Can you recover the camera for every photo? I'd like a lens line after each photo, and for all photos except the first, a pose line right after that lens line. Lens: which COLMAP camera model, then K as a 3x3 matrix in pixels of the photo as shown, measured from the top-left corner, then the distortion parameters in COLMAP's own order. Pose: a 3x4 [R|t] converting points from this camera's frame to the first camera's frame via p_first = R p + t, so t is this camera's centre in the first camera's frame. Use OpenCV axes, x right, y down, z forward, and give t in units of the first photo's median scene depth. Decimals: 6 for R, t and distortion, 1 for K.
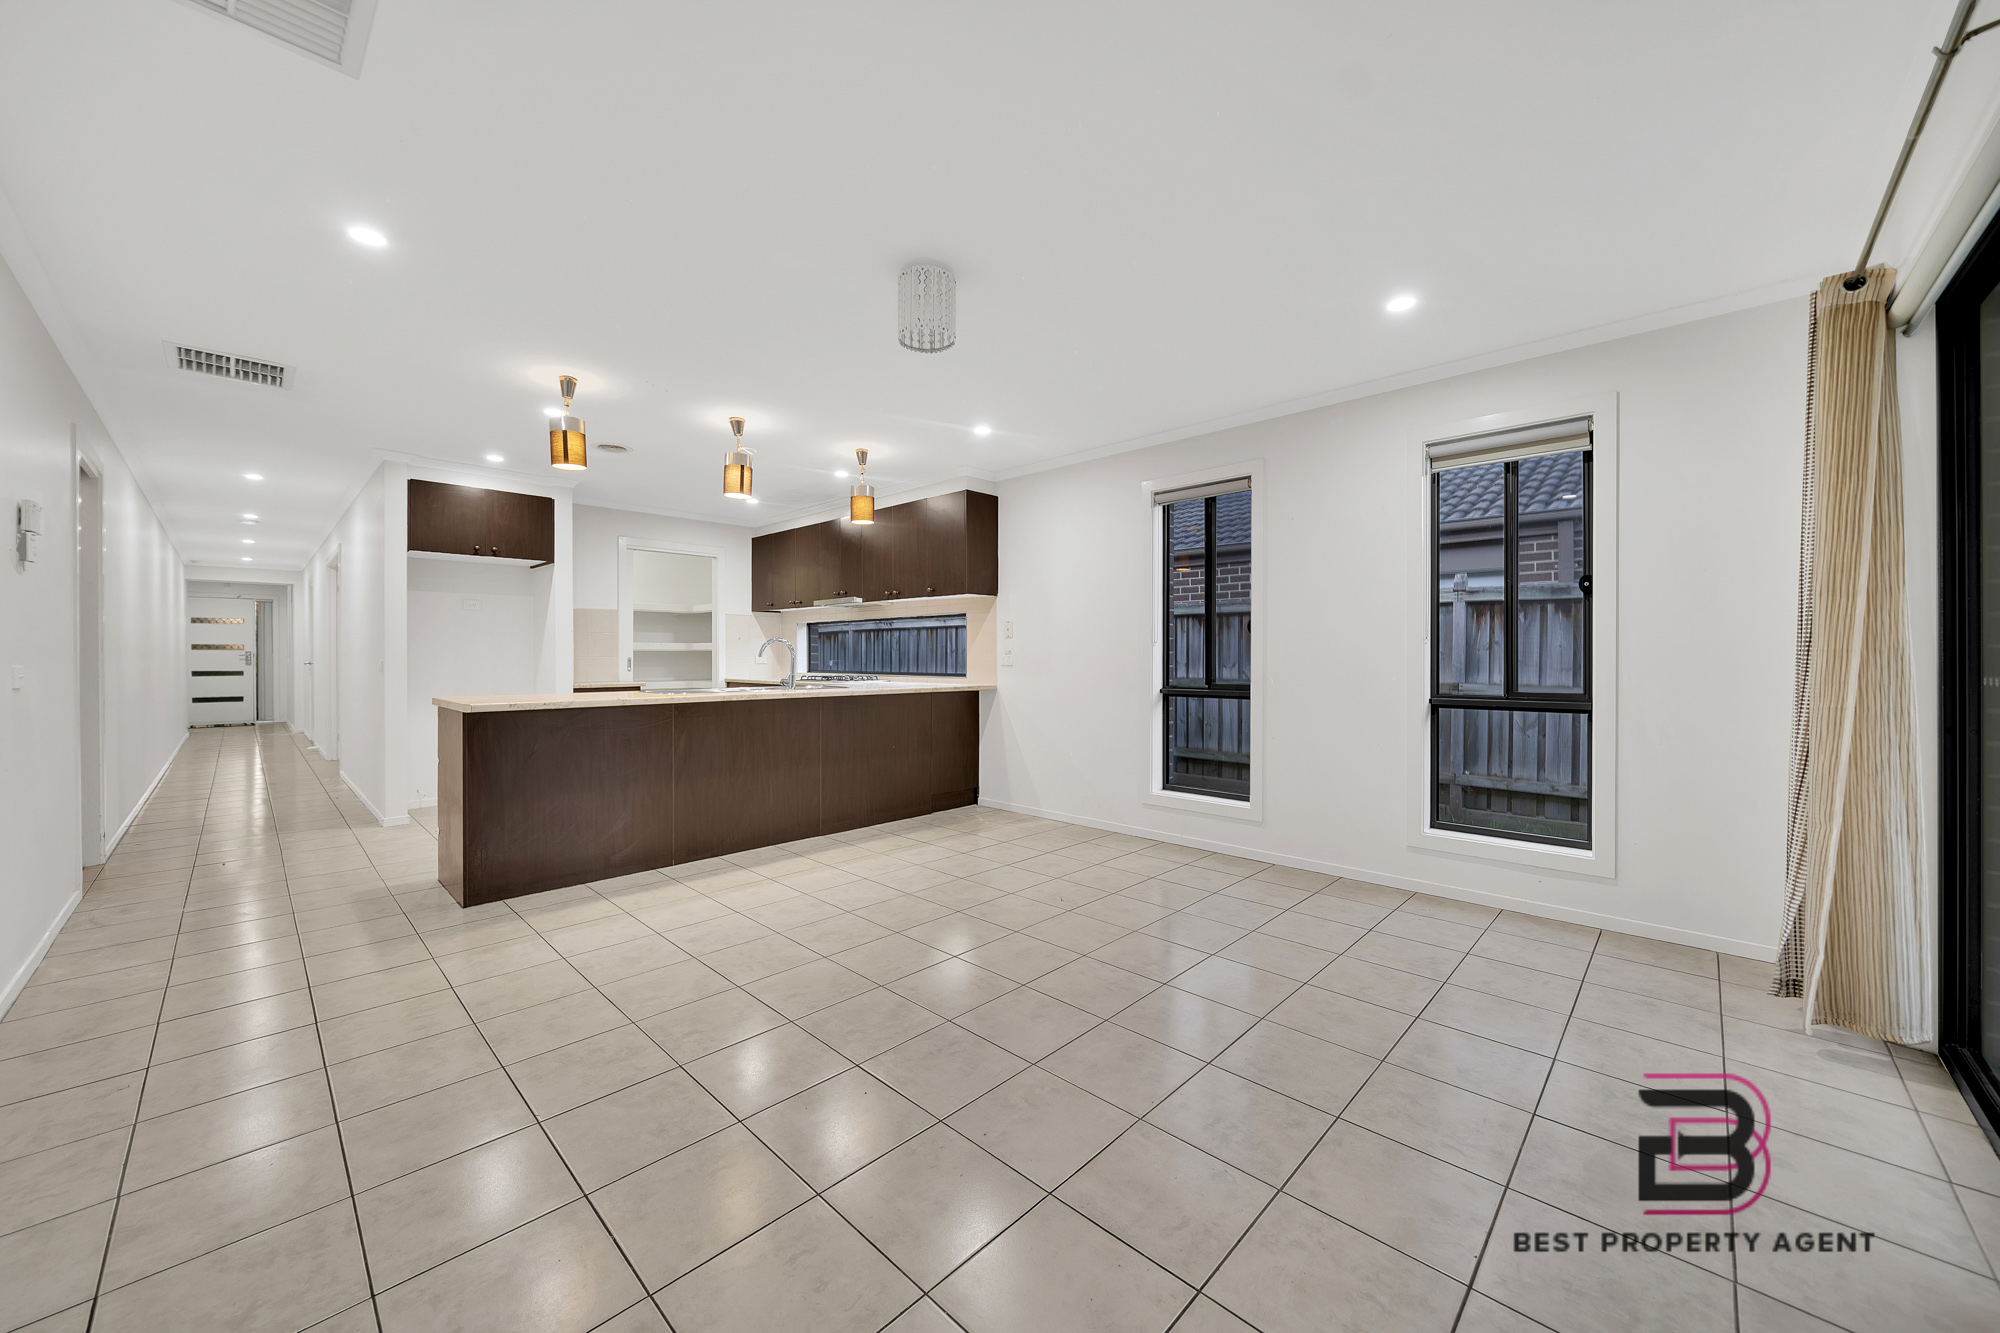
lens RADIAL K [[694.9, 0, 1005.1], [0, 694.9, 658.5], [0, 0, 1]] dist [0.000900, -0.000166]
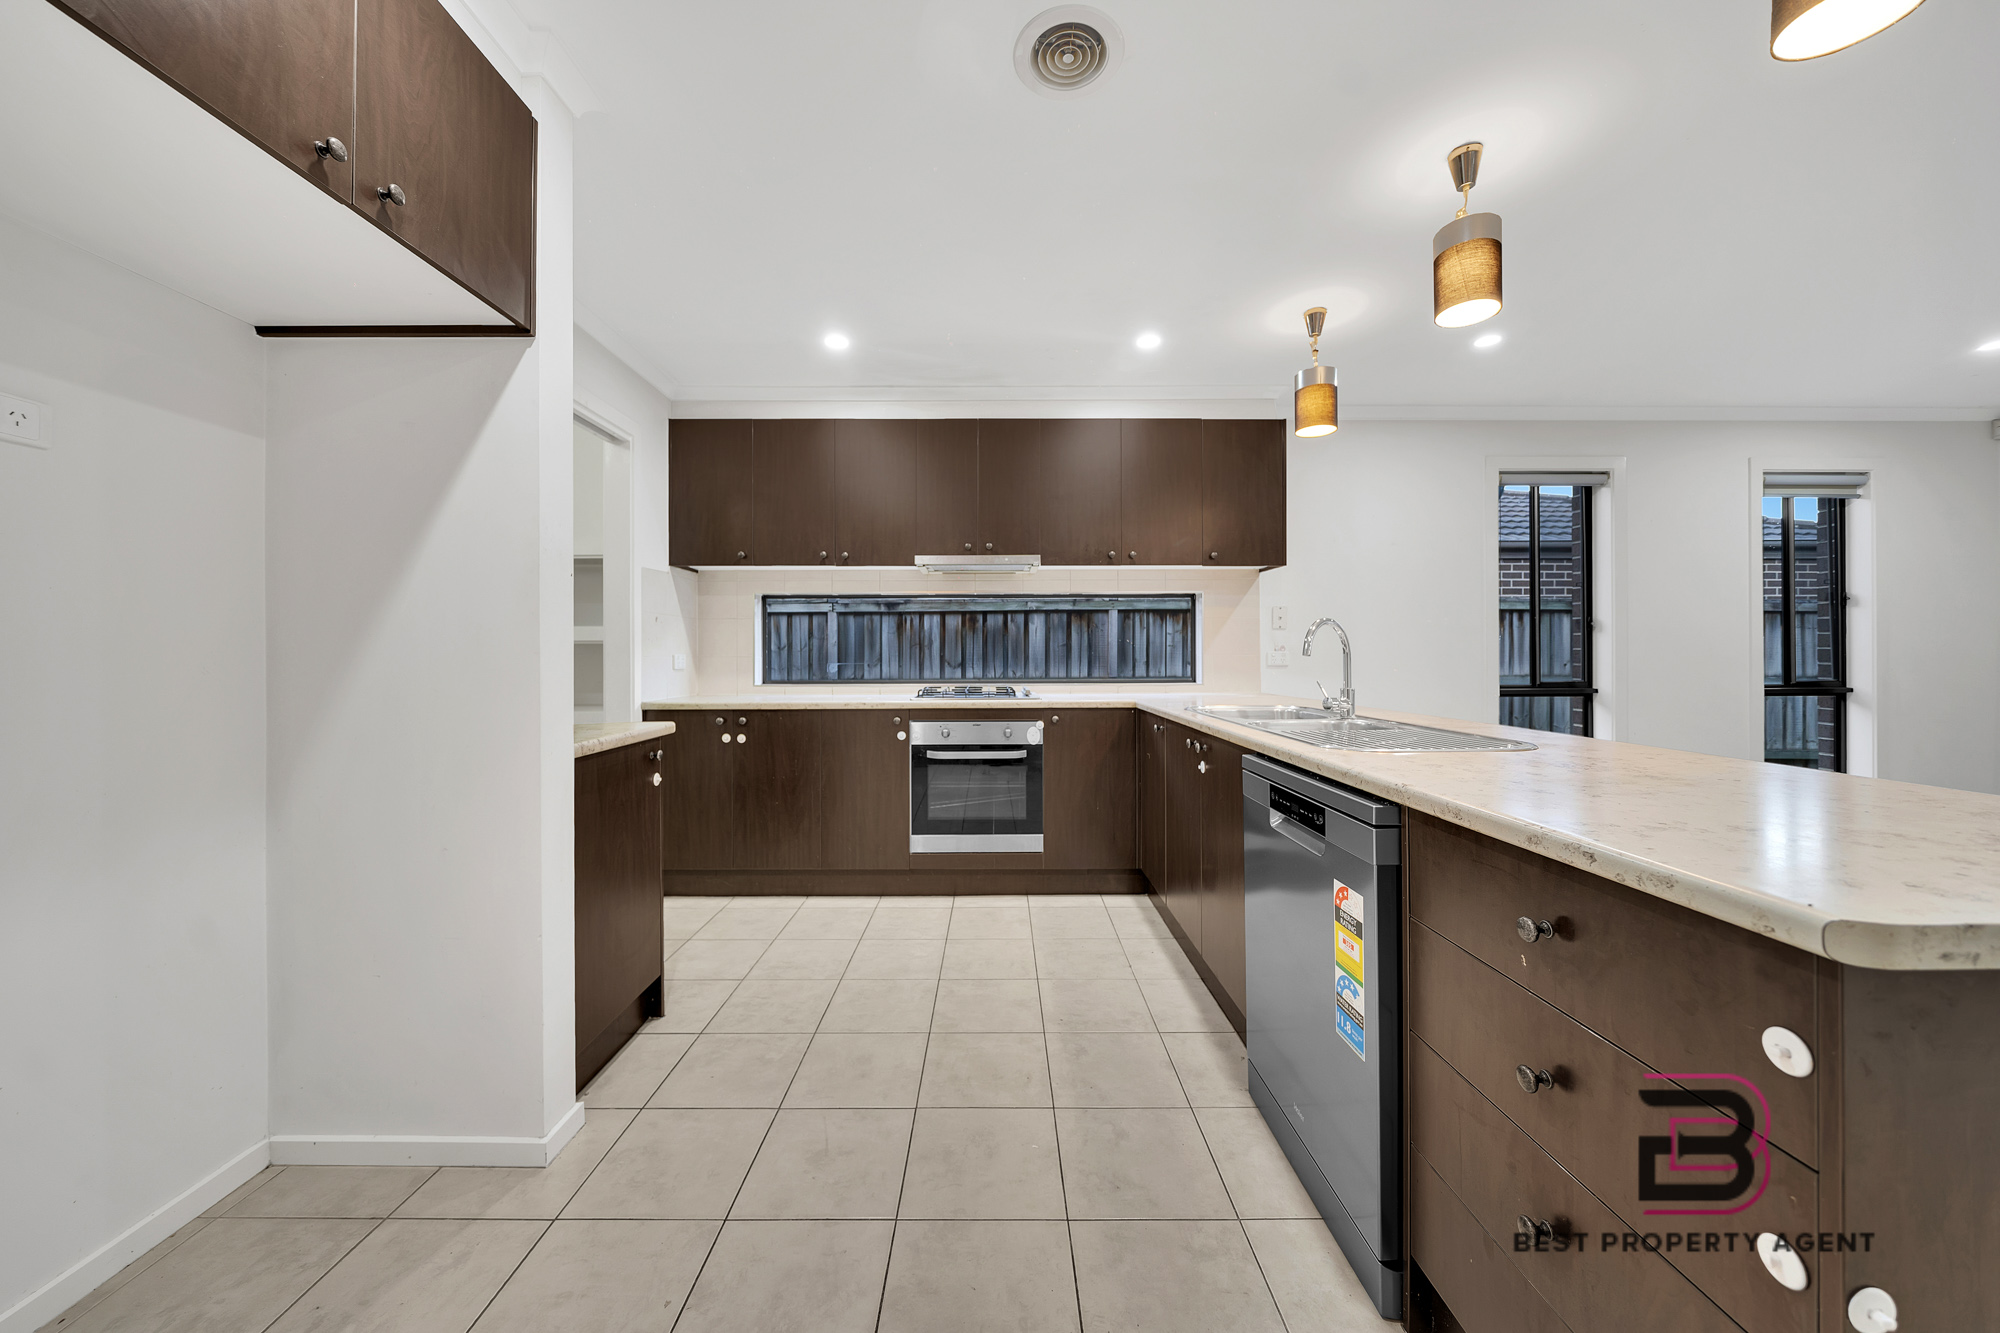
lens RADIAL K [[748.2, 0, 994.8], [0, 748.2, 664.6], [0, 0, 1]] dist [-0.005092, -0.000239]
pose [[0.716201, -0.010829, 0.697810, -0.742639], [0.004415, 0.999930, 0.010986, -0.001664], [-0.697880, -0.004787, 0.716198, 0.590381]]
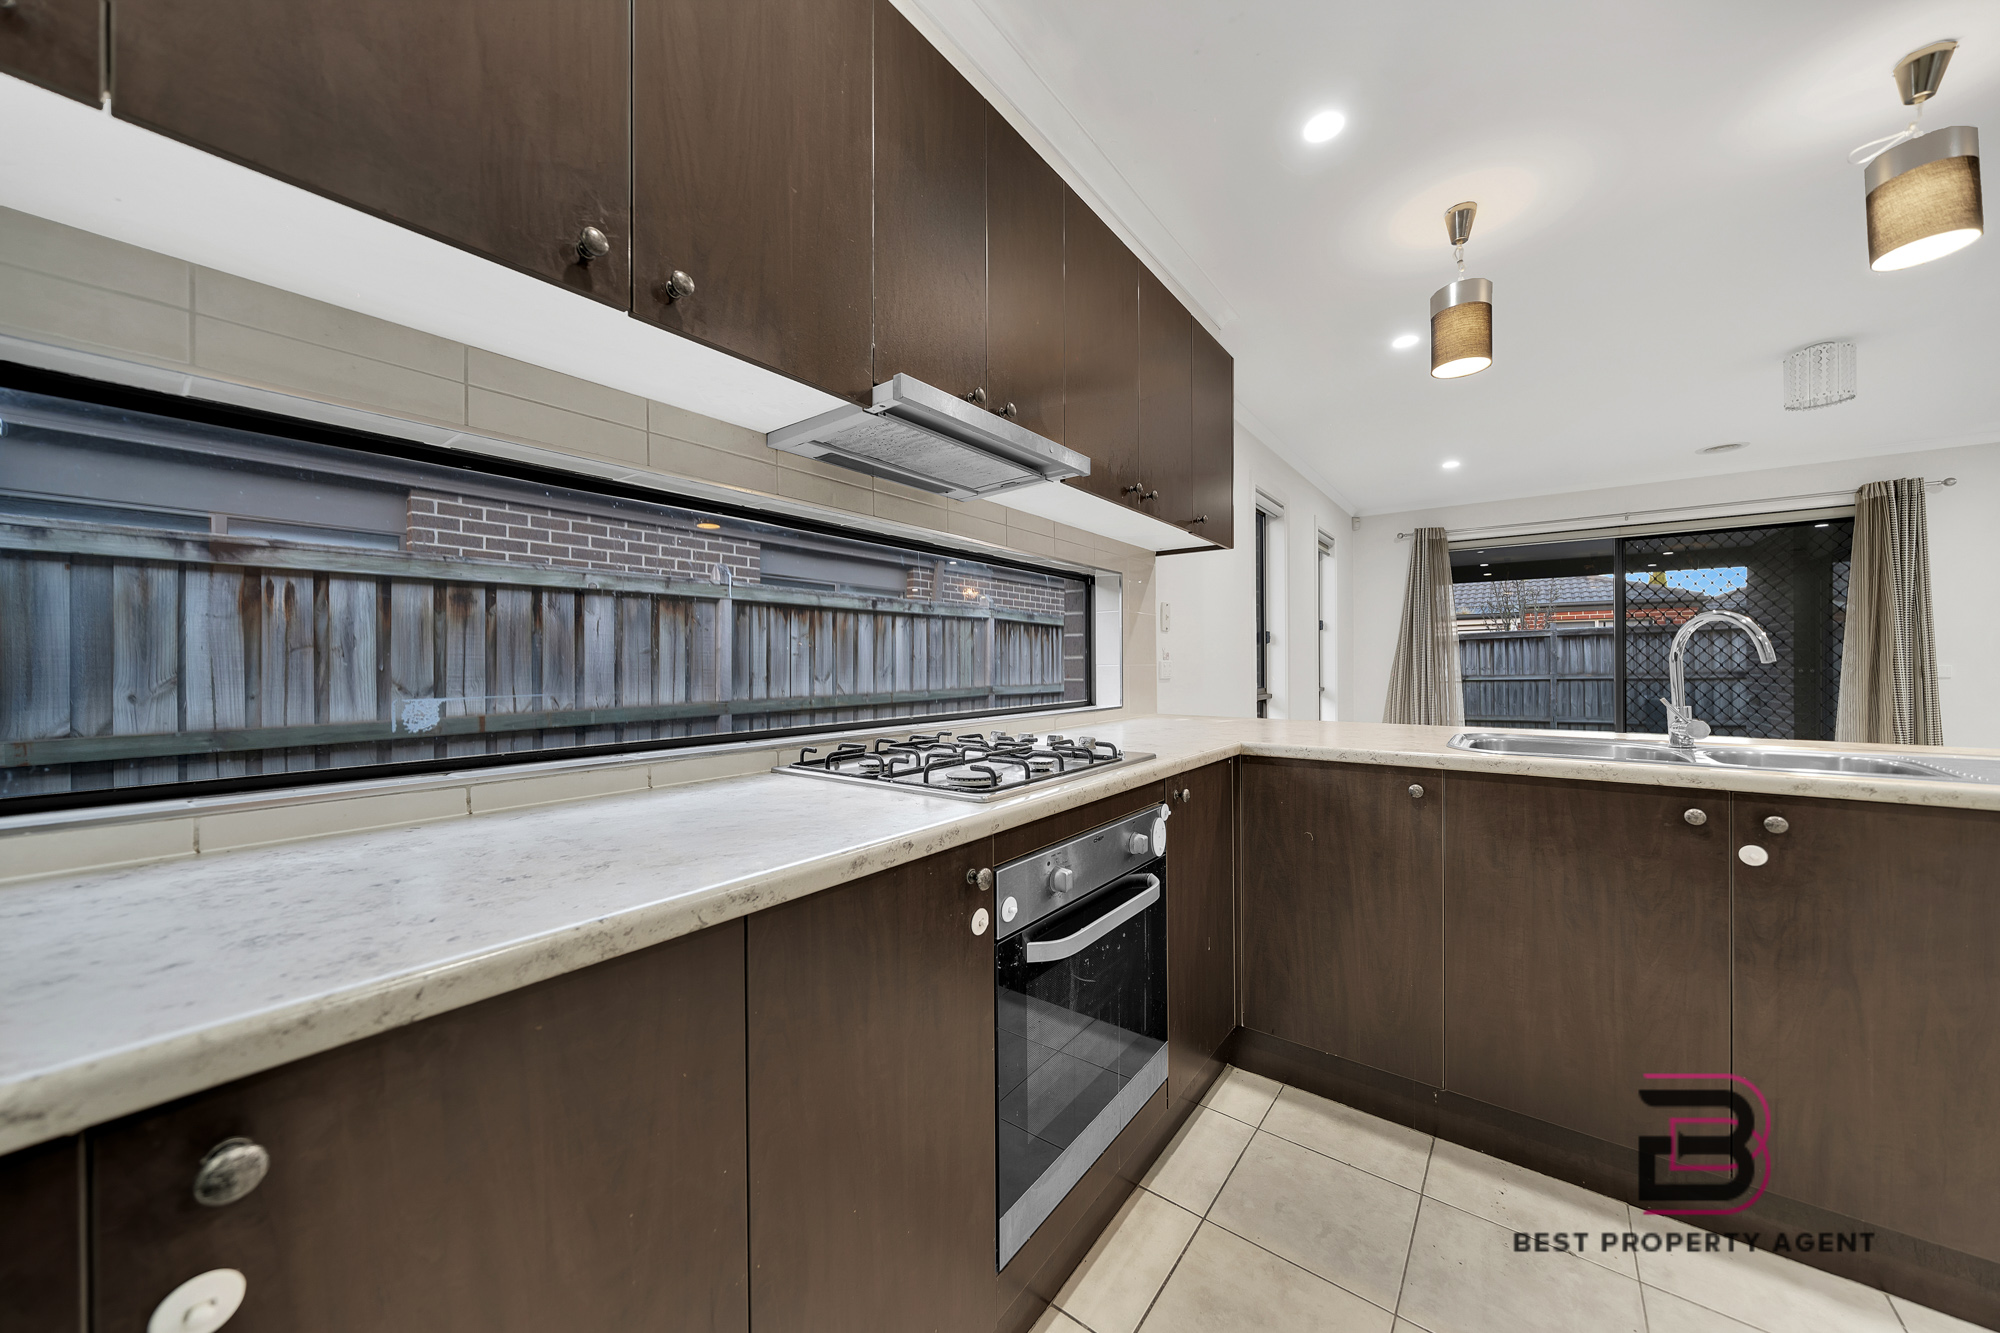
lens RADIAL K [[694.9, 0, 991.7], [0, 694.9, 662.5], [0, 0, 1]] dist [0.000900, -0.000166]
pose [[-0.139089, 0.001994, 0.990278, -0.523036], [0.009223, 0.999957, -0.000718, -0.005515], [-0.990237, 0.009034, -0.139101, 1.180673]]
